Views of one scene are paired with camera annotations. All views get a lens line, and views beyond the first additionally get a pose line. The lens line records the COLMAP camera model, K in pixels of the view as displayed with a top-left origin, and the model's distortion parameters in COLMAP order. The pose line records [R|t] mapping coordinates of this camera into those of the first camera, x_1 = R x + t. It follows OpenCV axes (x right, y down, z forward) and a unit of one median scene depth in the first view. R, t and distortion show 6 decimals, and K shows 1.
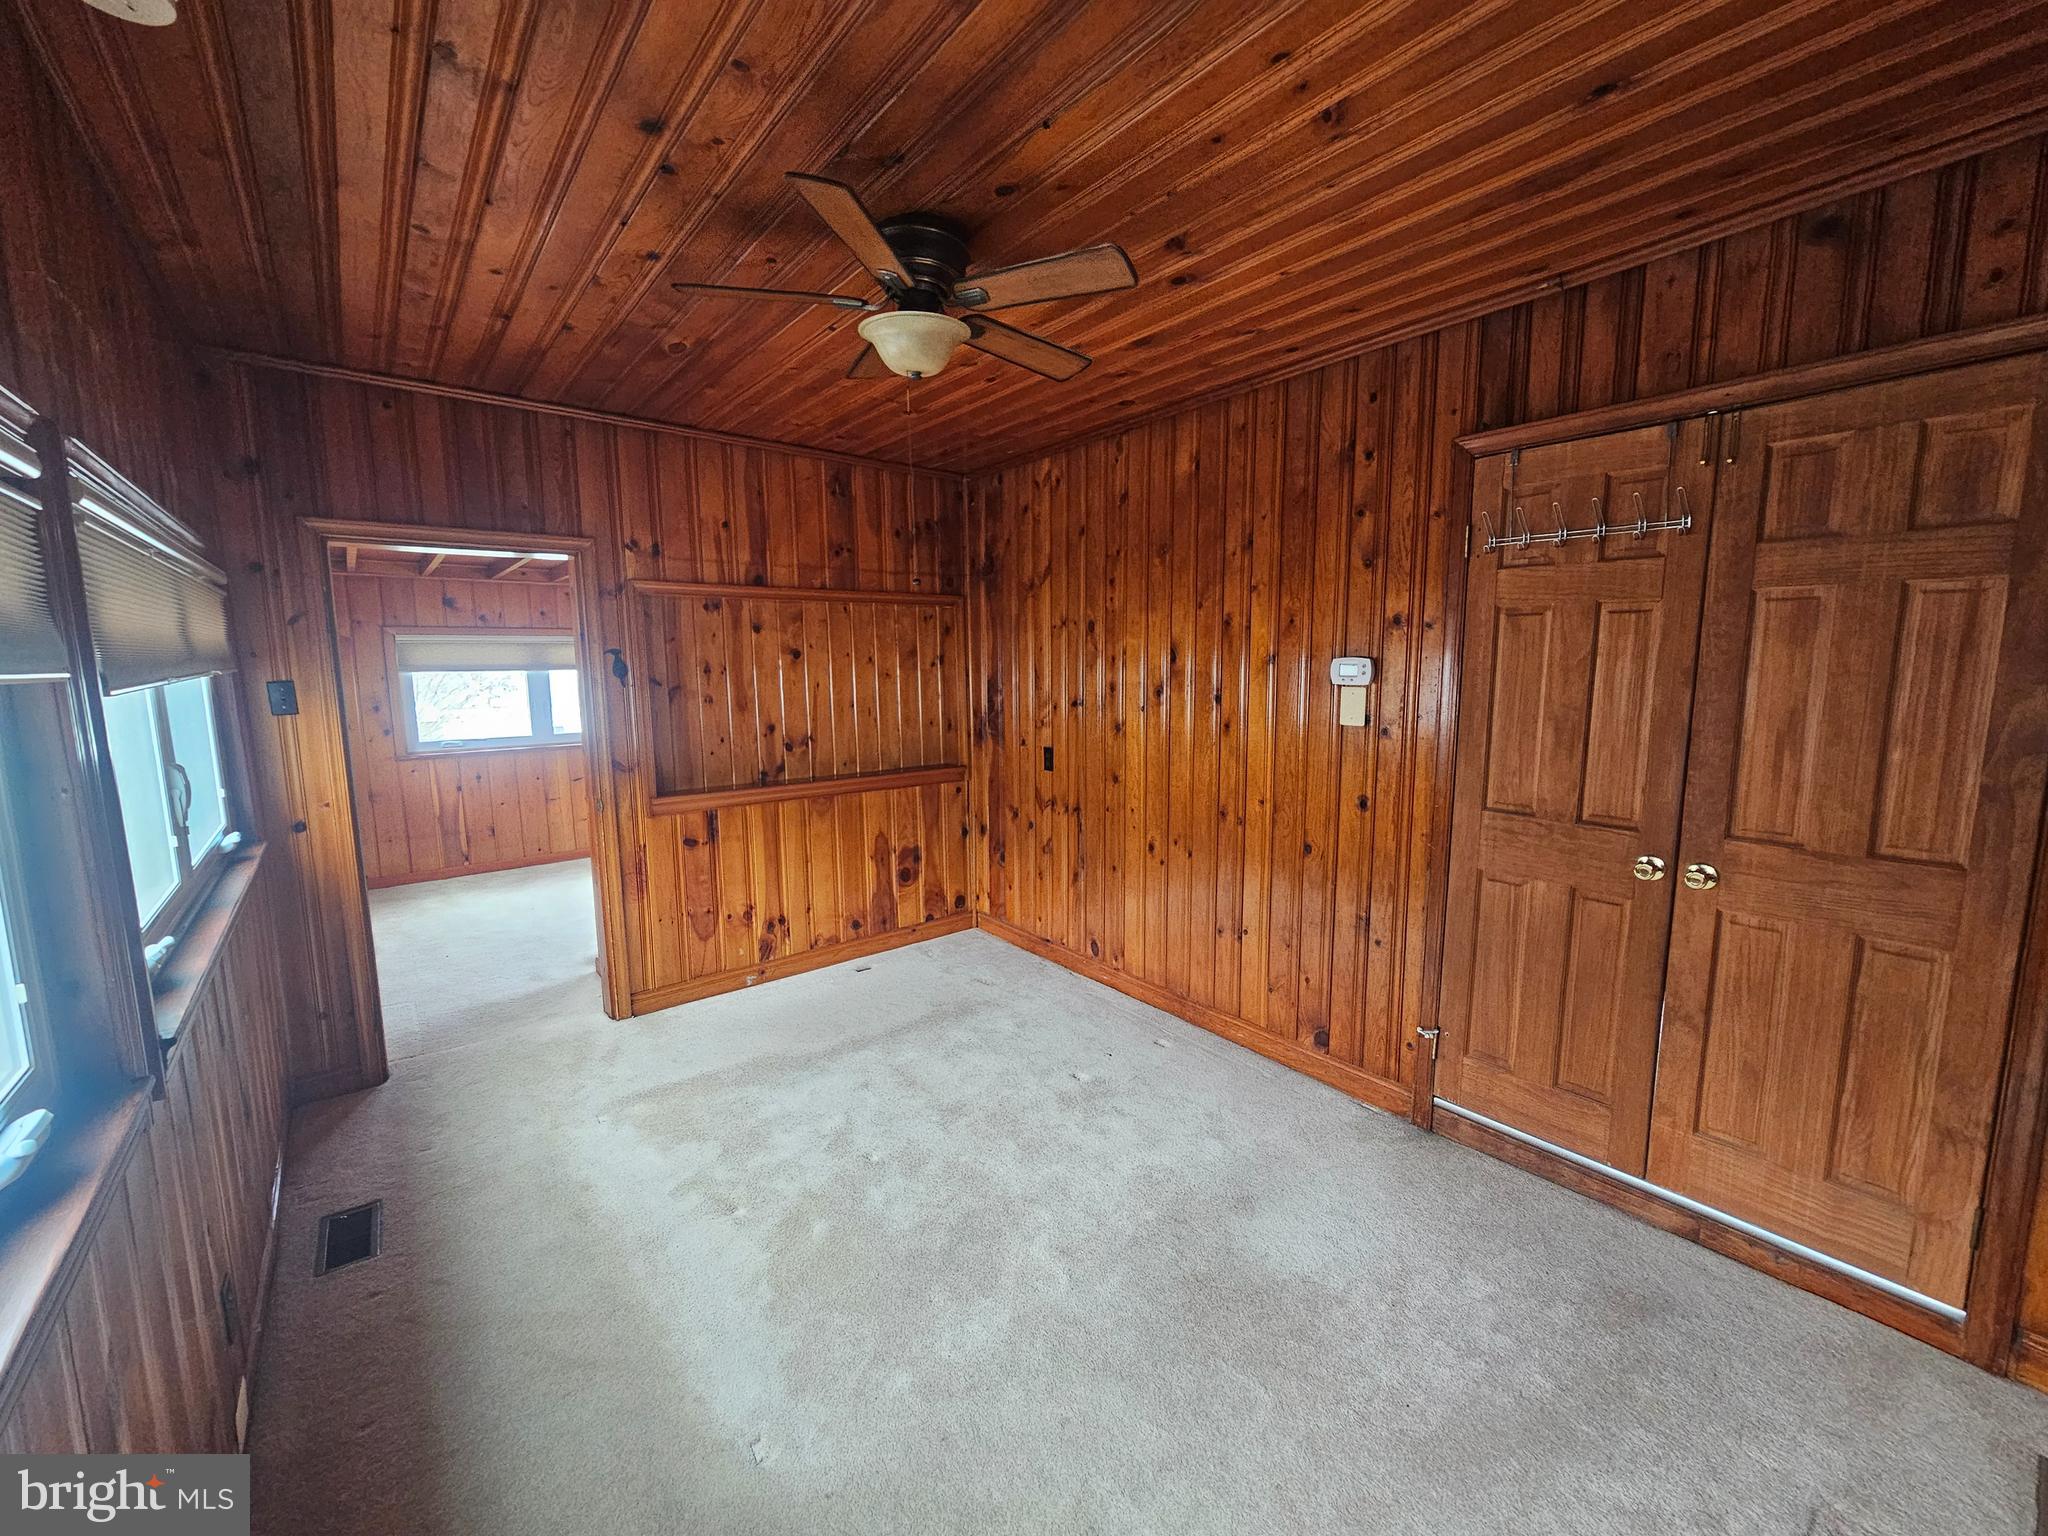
lens RADIAL K [[835.3, 0, 1023.3], [0, 835.3, 780.0], [0, 0, 1]] dist [-0.001314, 0.001338]
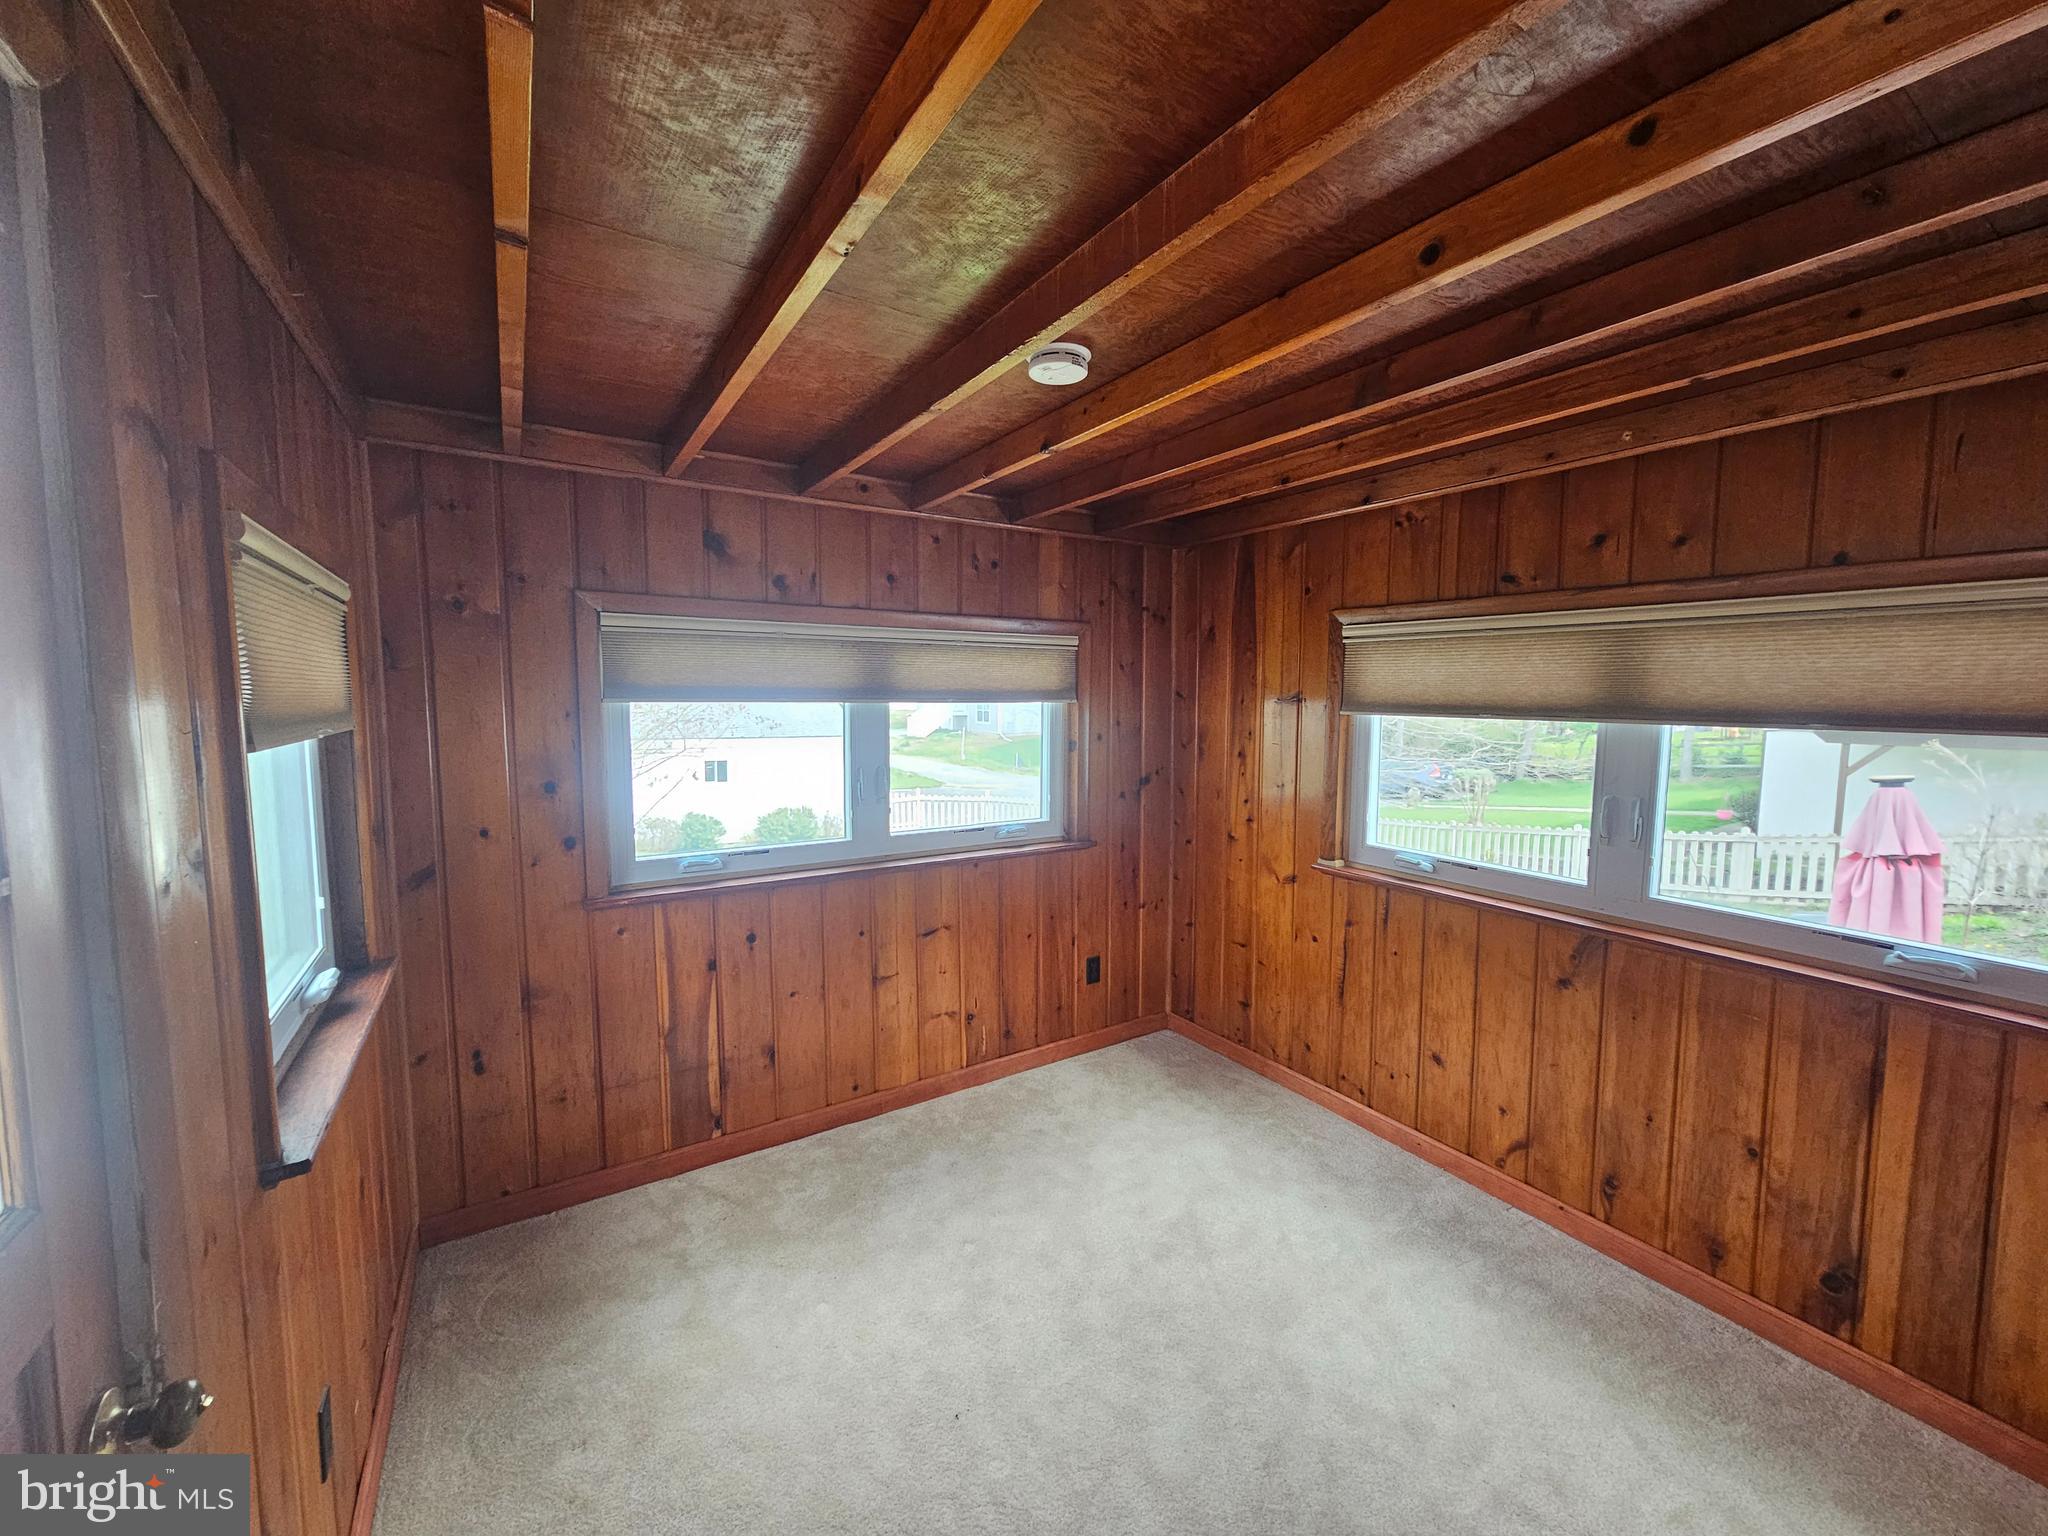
lens RADIAL K [[835.3, 0, 1034.1], [0, 835.3, 774.1], [0, 0, 1]] dist [-0.001314, 0.001338]
pose [[0.993021, -0.003814, -0.117880, -0.455489], [-0.006049, 0.996515, -0.083198, -0.055108], [0.117786, 0.083331, 0.989536, 0.577189]]
